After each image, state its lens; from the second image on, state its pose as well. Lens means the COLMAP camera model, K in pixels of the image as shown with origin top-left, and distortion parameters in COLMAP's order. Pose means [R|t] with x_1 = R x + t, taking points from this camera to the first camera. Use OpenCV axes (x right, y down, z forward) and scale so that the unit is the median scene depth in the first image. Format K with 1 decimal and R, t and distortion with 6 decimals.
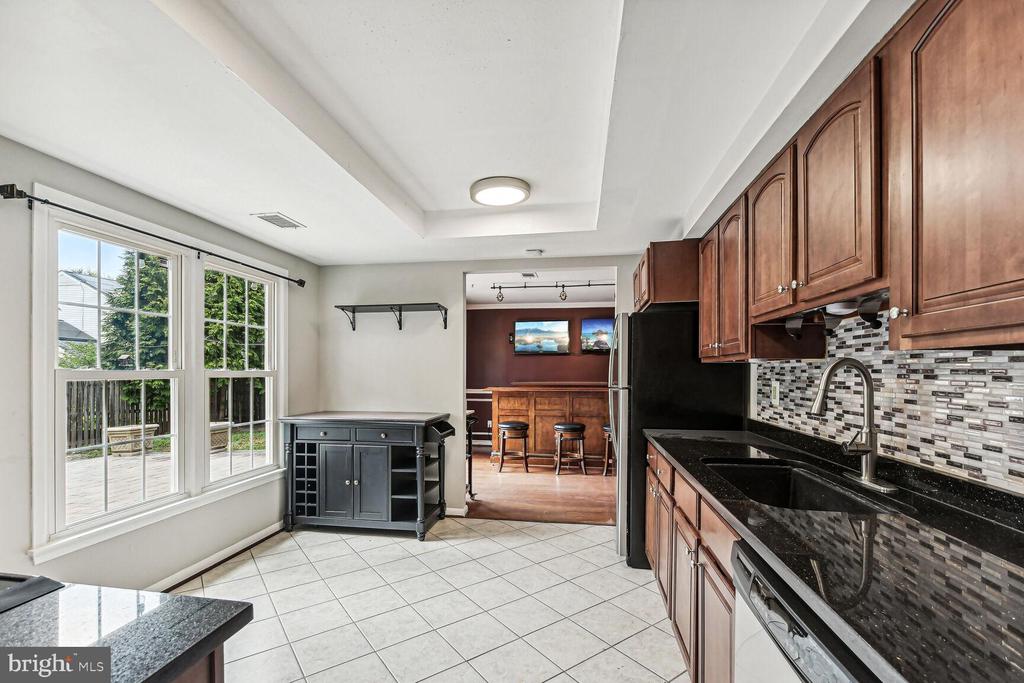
lens RADIAL K [[462.1, 0, 509.5], [0, 462.1, 372.2], [0, 0, 1]] dist [0.009104, -0.000989]
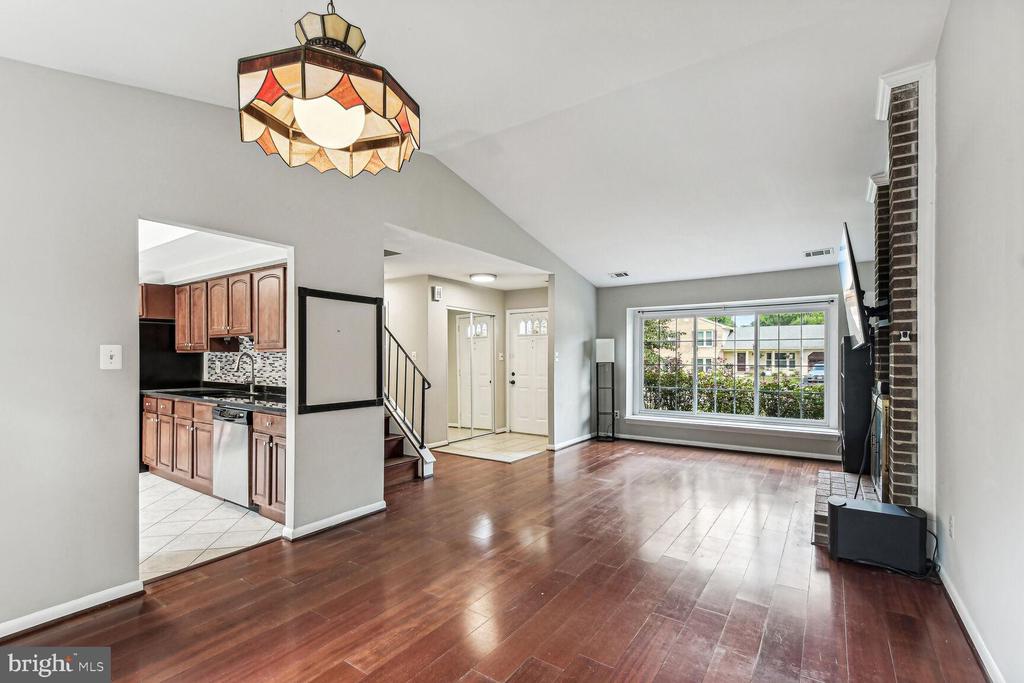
lens RADIAL K [[462.1, 0, 507.9], [0, 462.1, 358.7], [0, 0, 1]] dist [0.009104, -0.000989]
pose [[0.442305, -0.006392, 0.896842, -1.079965], [0.003341, 0.999979, 0.005480, -0.002558], [-0.896858, 0.000573, 0.442317, -1.647837]]
